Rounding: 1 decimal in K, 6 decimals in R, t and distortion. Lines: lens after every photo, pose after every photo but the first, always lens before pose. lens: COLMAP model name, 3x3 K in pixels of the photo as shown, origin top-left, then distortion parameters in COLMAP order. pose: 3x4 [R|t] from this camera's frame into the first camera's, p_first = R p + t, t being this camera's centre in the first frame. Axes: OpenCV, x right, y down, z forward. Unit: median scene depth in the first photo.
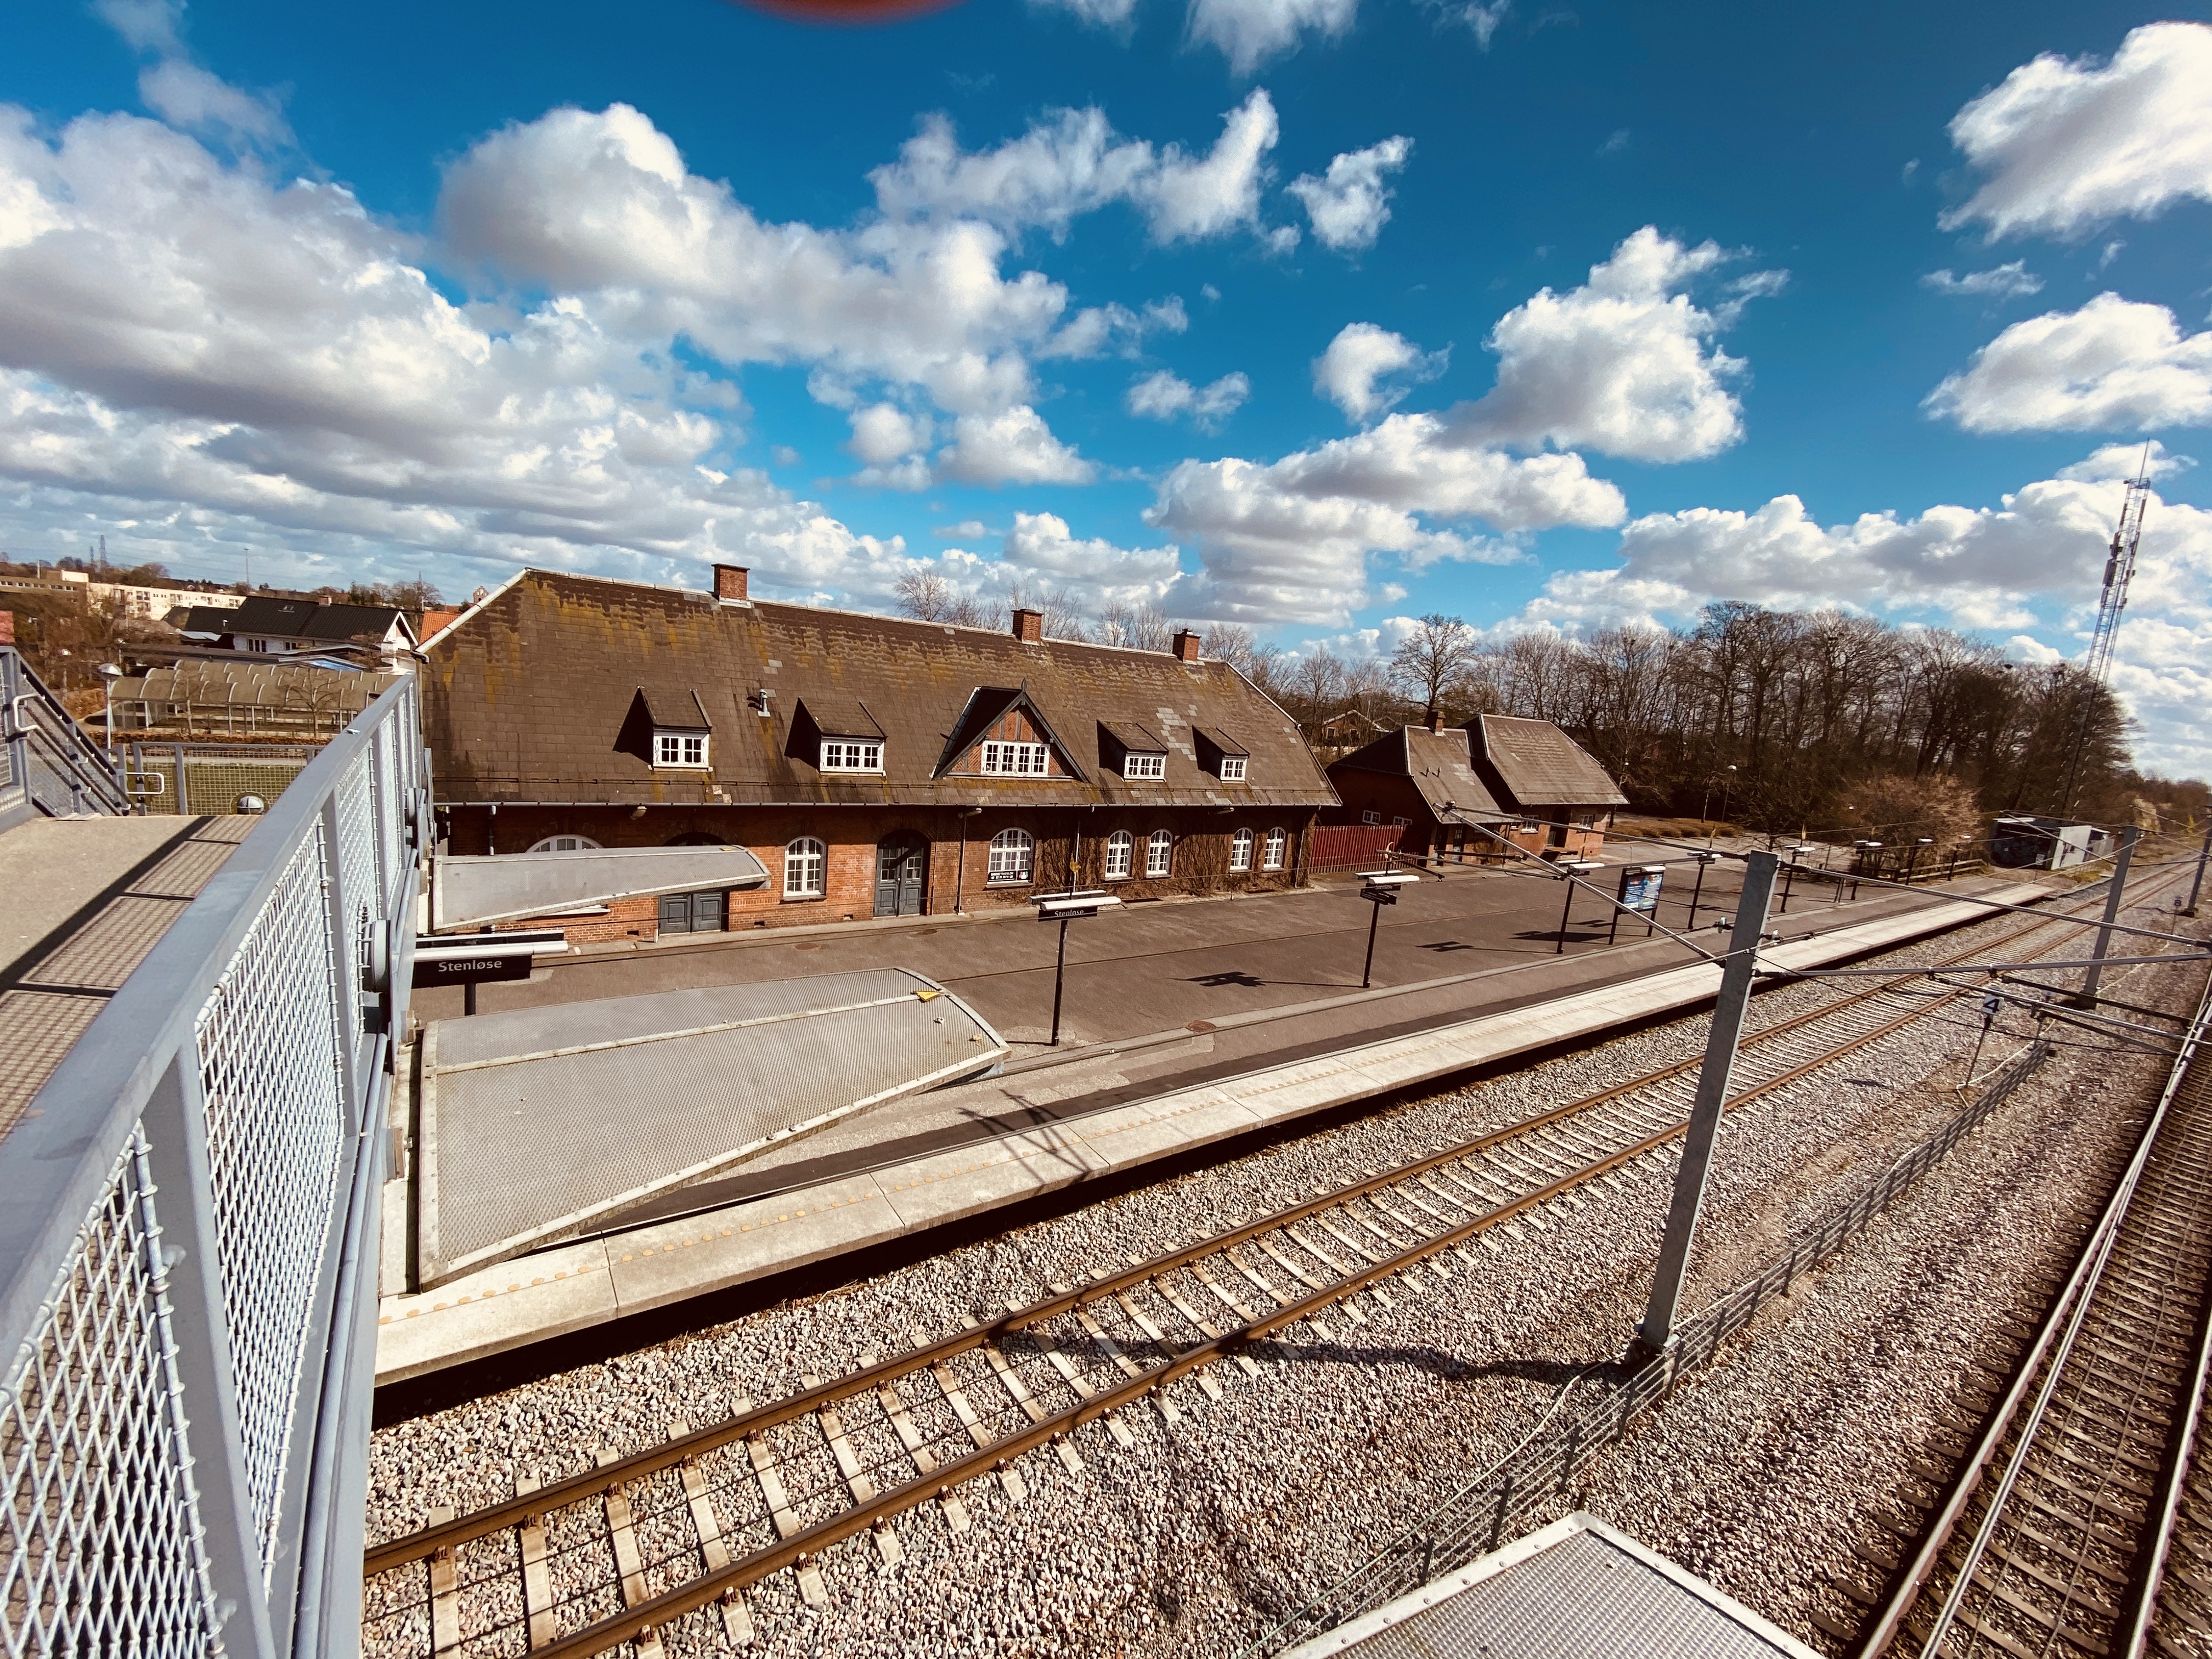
lens RADIAL K [[917.3, 0, 1111.8], [0, 917.3, 820.0], [0, 0, 1]] dist [0.011564, -0.015590]
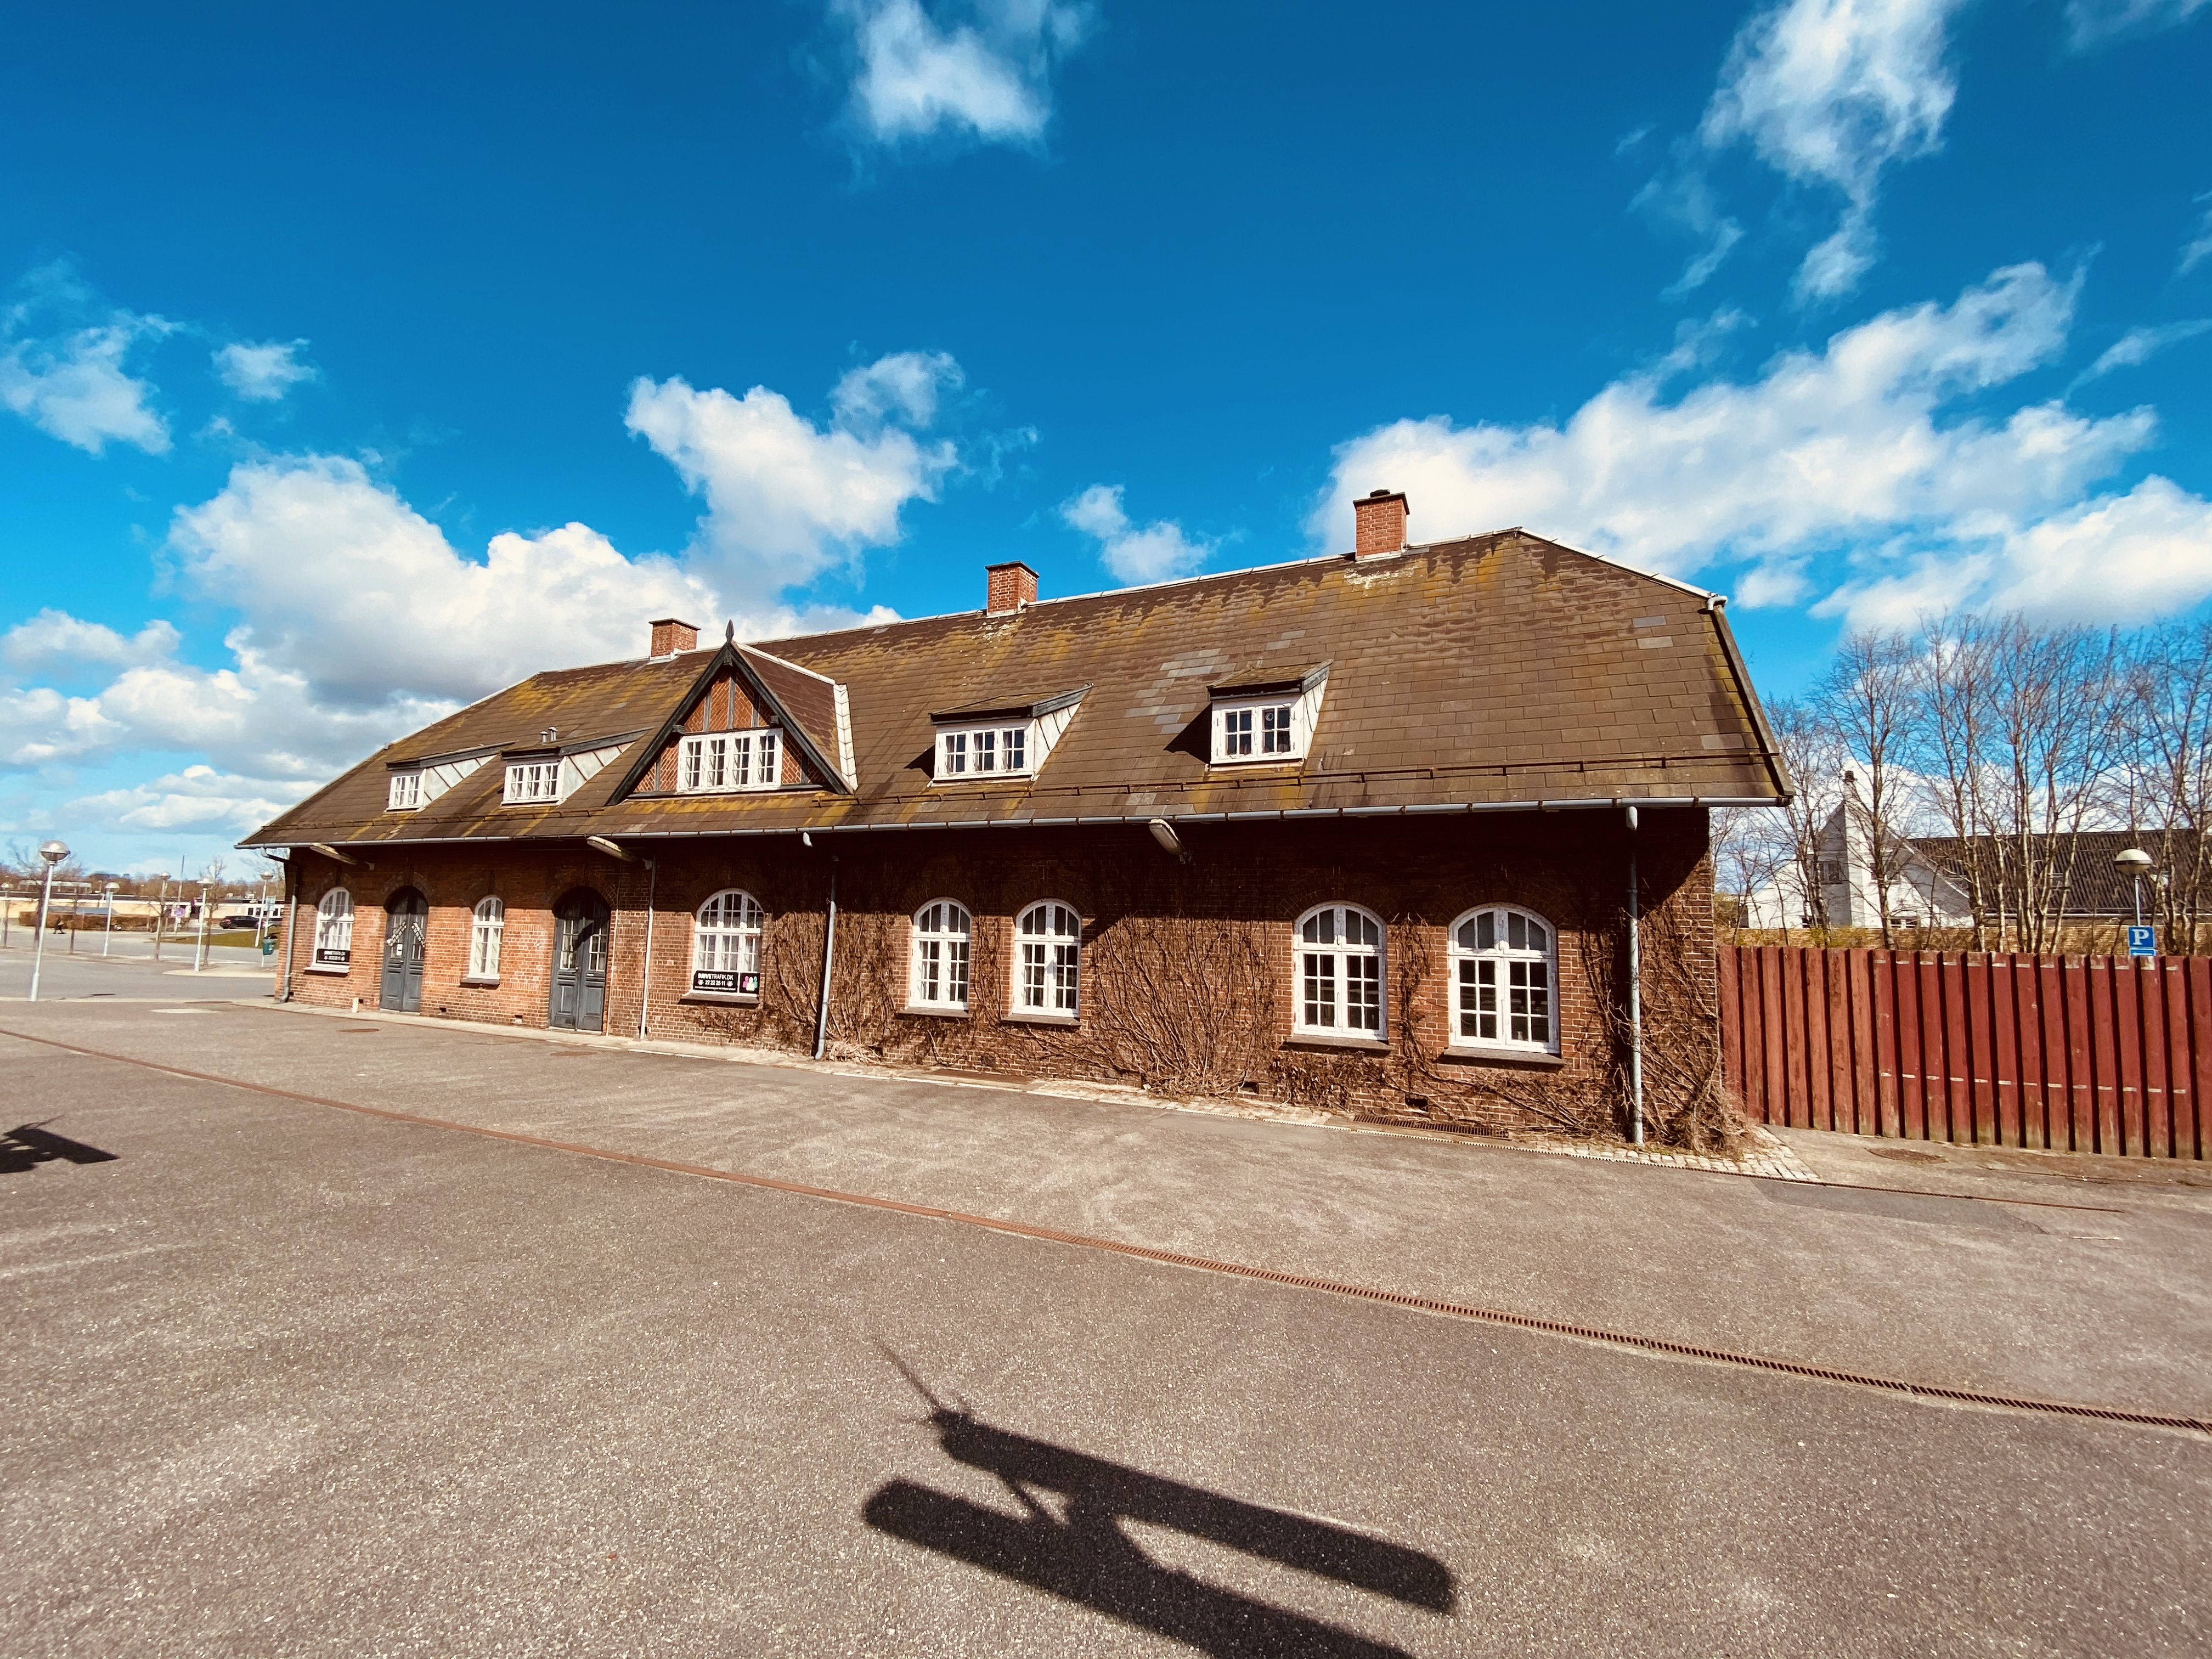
lens RADIAL K [[955.1, 0, 1075.9], [0, 955.1, 820.4], [0, 0, 1]] dist [-0.011854, -0.004557]
pose [[0.472289, -0.172093, -0.864481, 0.473897], [-0.100989, 0.963733, -0.247023, 0.086284], [0.875640, 0.203969, 0.437781, 0.914420]]
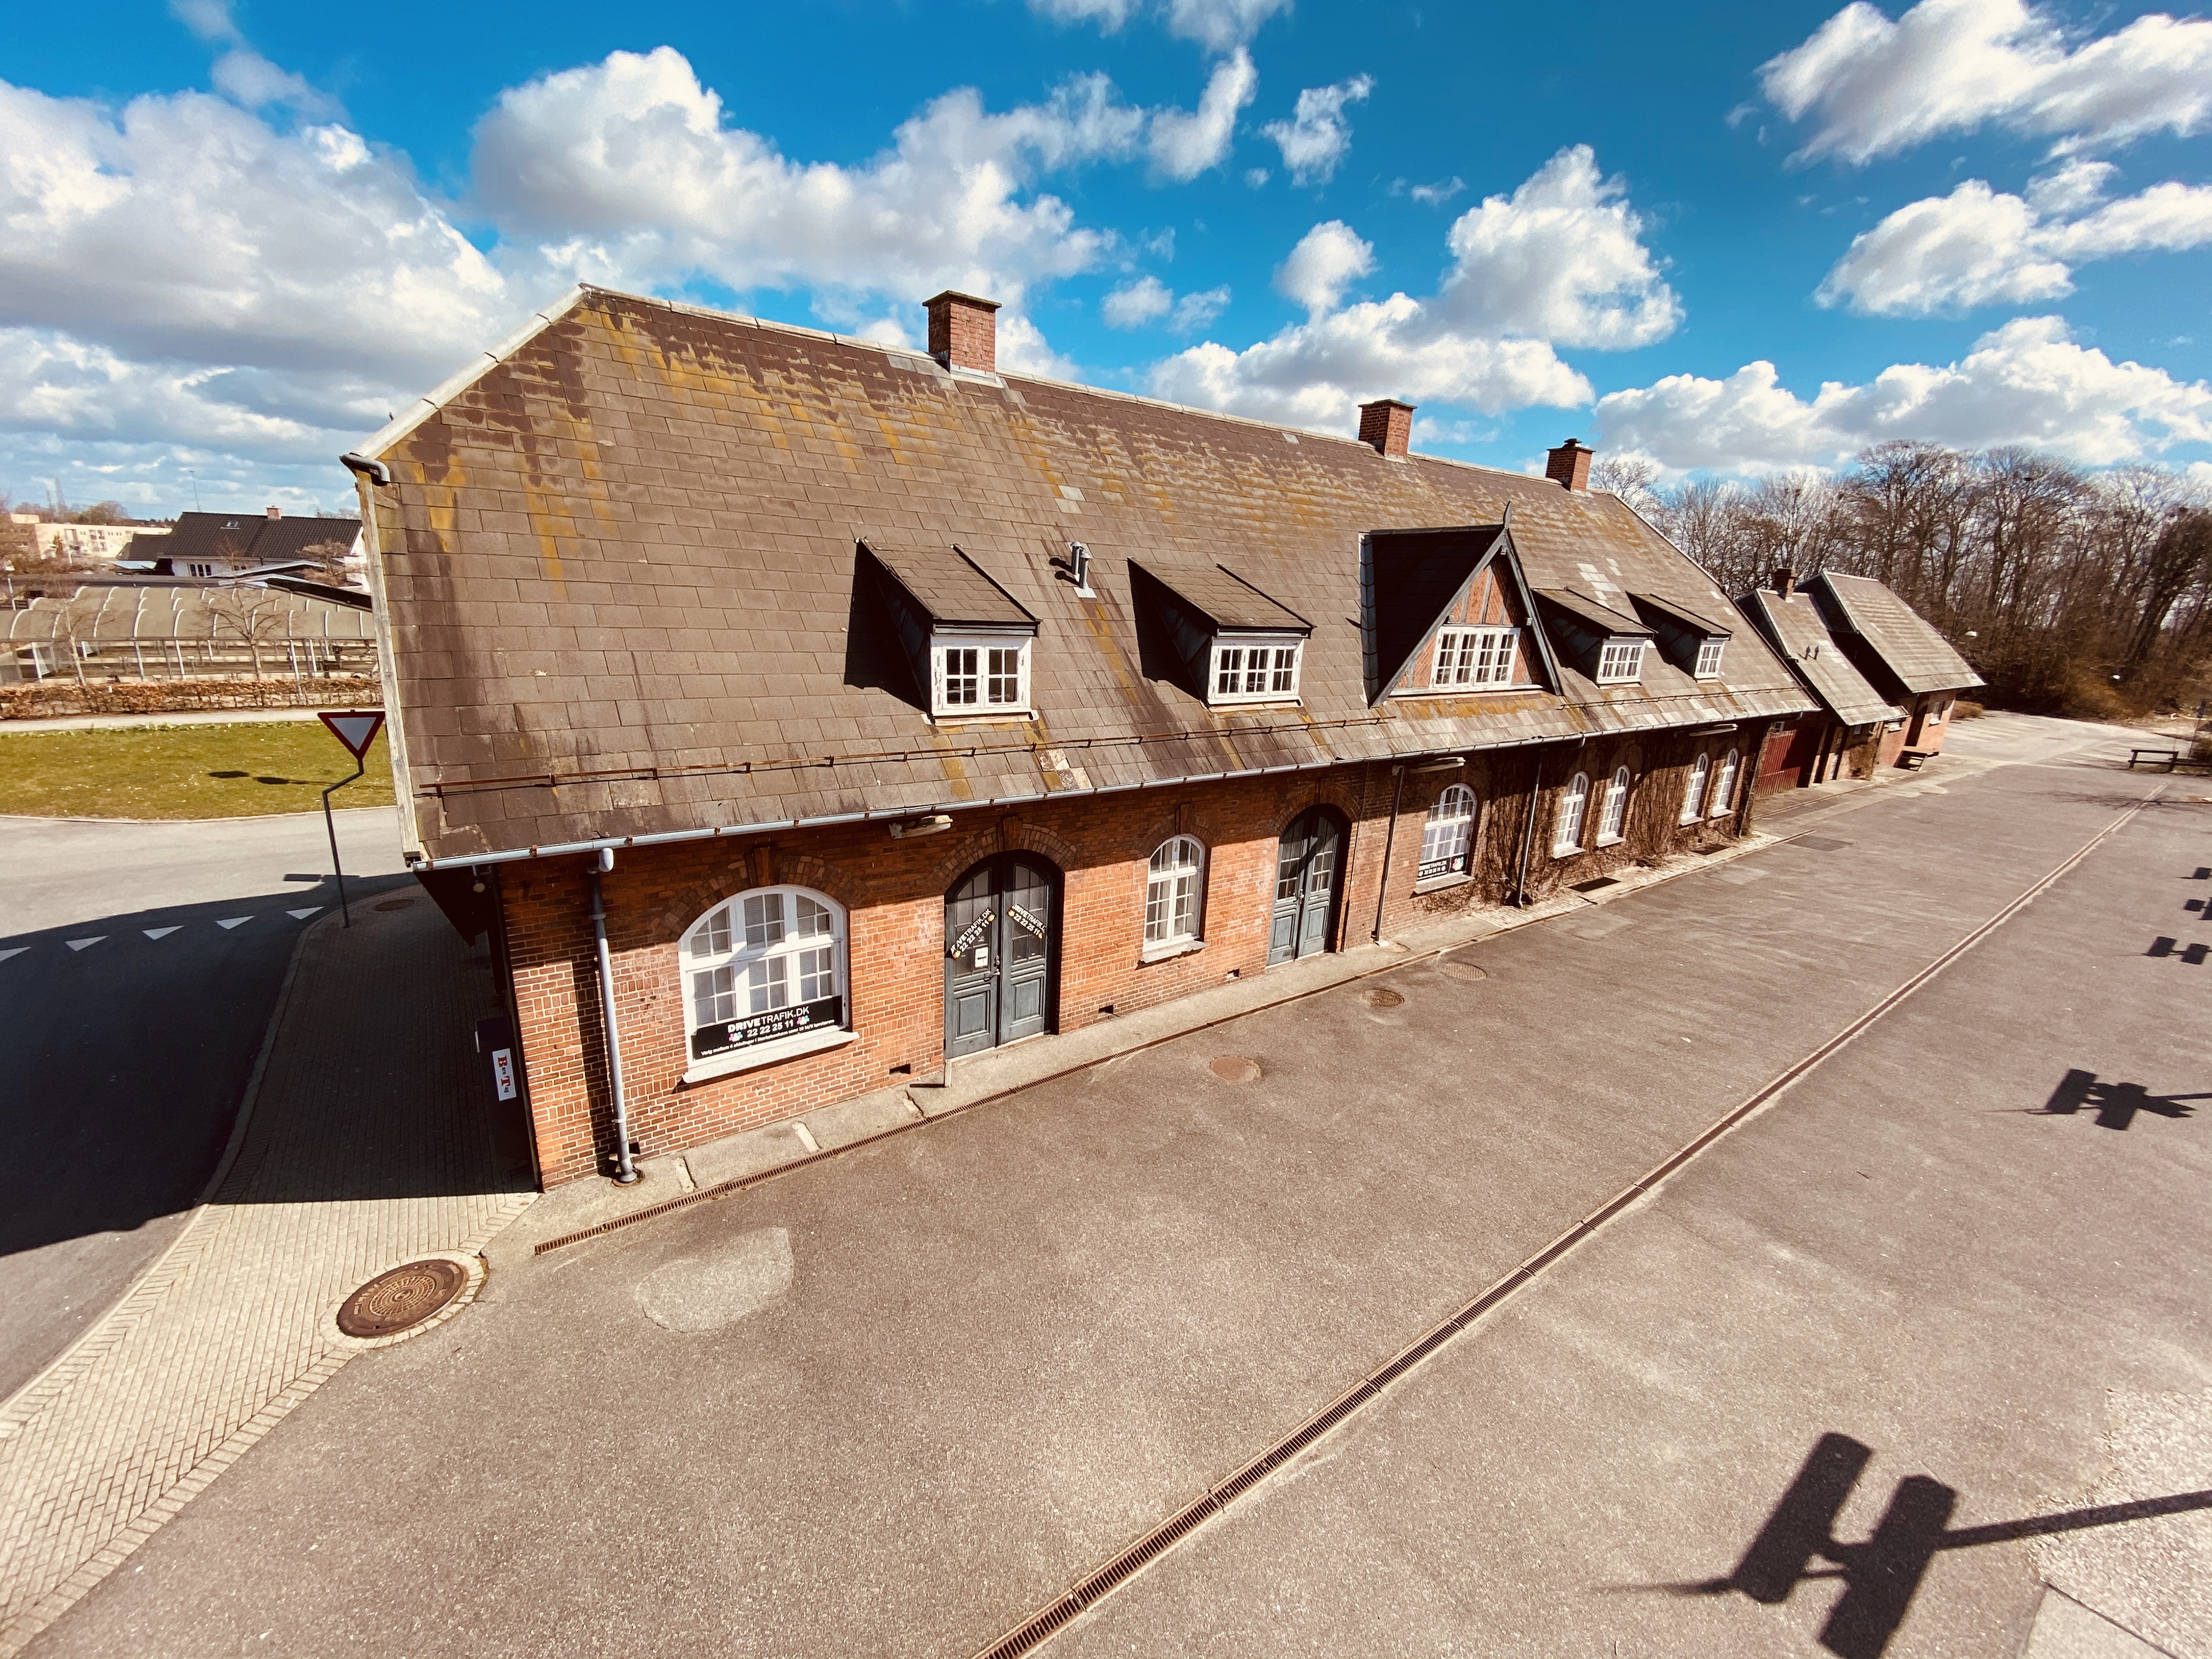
lens RADIAL K [[917.3, 0, 1100.1], [0, 917.3, 819.3], [0, 0, 1]] dist [0.011564, -0.015590]
pose [[0.998903, -0.046270, -0.007243, -0.321061], [0.046780, 0.993128, 0.107275, -0.040145], [0.002230, -0.107496, 0.994203, 0.429925]]
